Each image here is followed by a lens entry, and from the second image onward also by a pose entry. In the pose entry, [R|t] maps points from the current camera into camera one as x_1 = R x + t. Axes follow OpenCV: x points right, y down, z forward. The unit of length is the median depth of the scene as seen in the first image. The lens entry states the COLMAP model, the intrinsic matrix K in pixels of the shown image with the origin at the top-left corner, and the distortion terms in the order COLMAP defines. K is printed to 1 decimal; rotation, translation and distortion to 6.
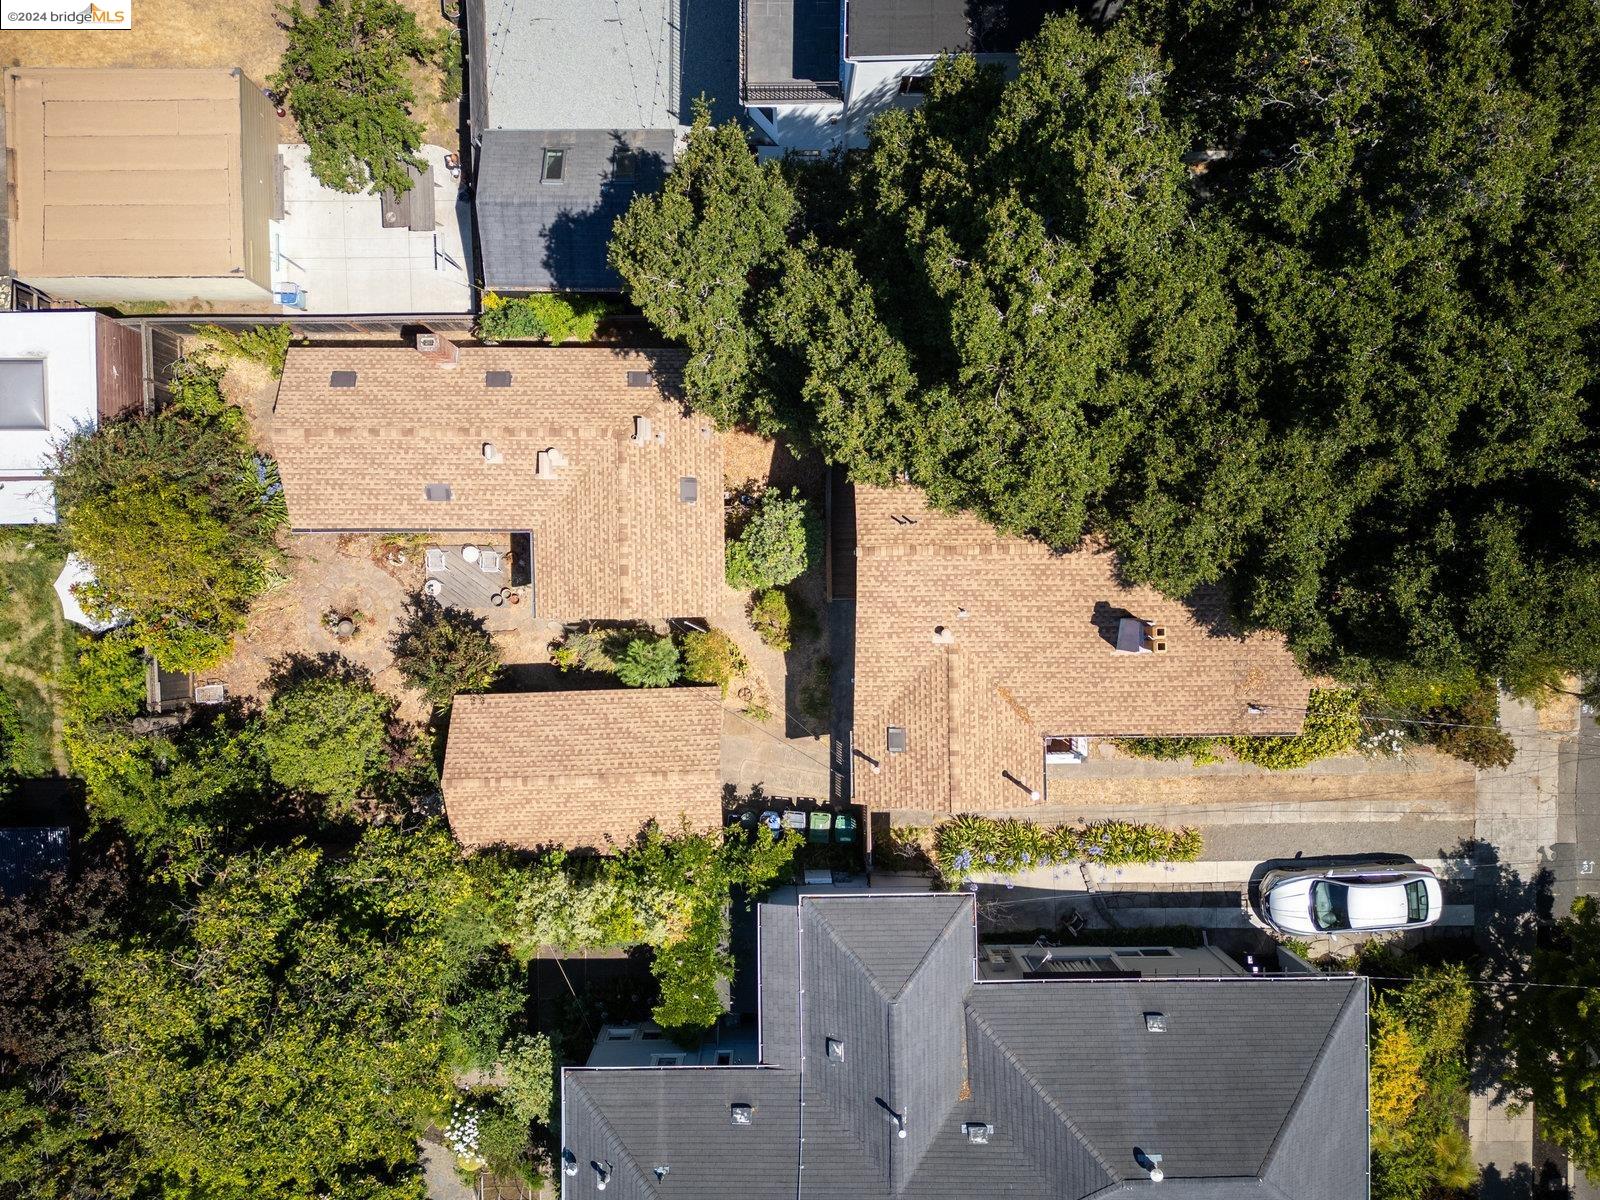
lens RADIAL K [[1178.8, 0, 800.0], [0, 1178.8, 600.0], [0, 0, 1]] dist [0.097781, -0.105252]
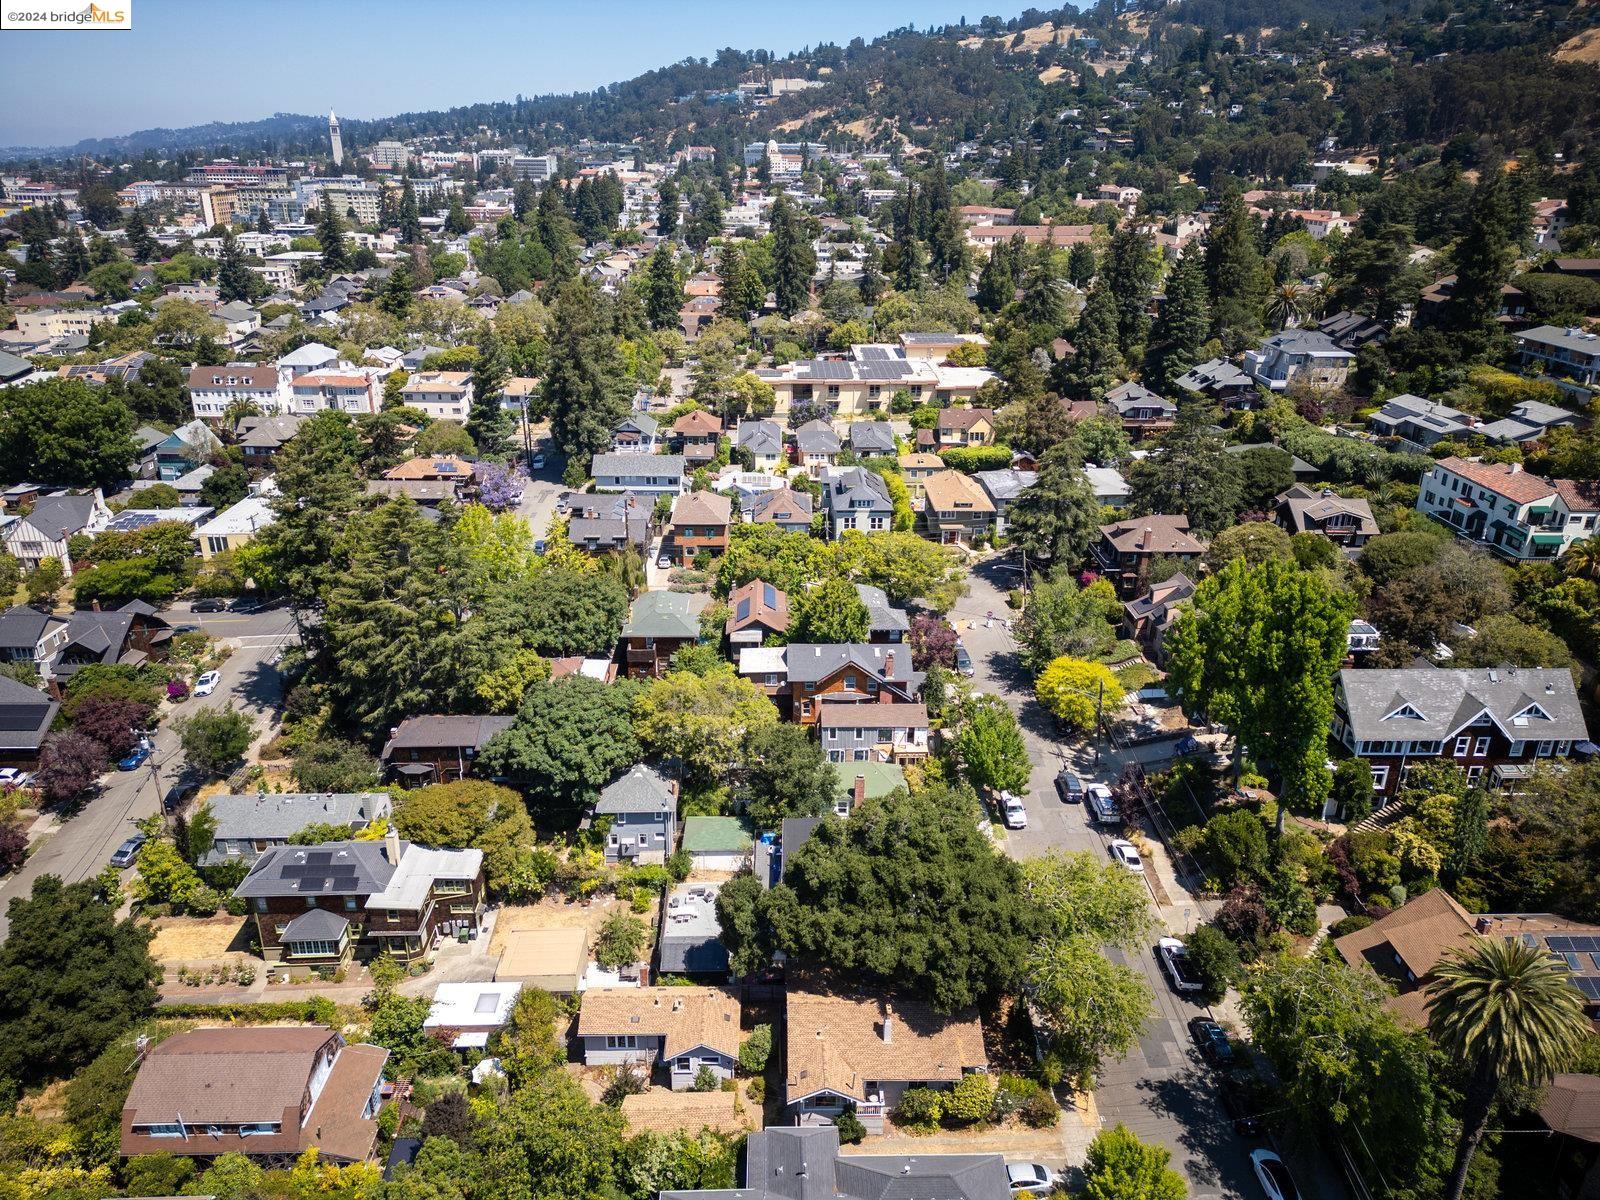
lens RADIAL K [[1111.9, 0, 798.6], [0, 1111.9, 594.3], [0, 0, 1]] dist [0.094415, -0.100324]
pose [[0.999939, -0.008903, 0.006473, 0.057470], [0.009255, 0.361715, -0.932243, 1.894040], [0.005958, 0.932246, 0.361775, -0.804194]]
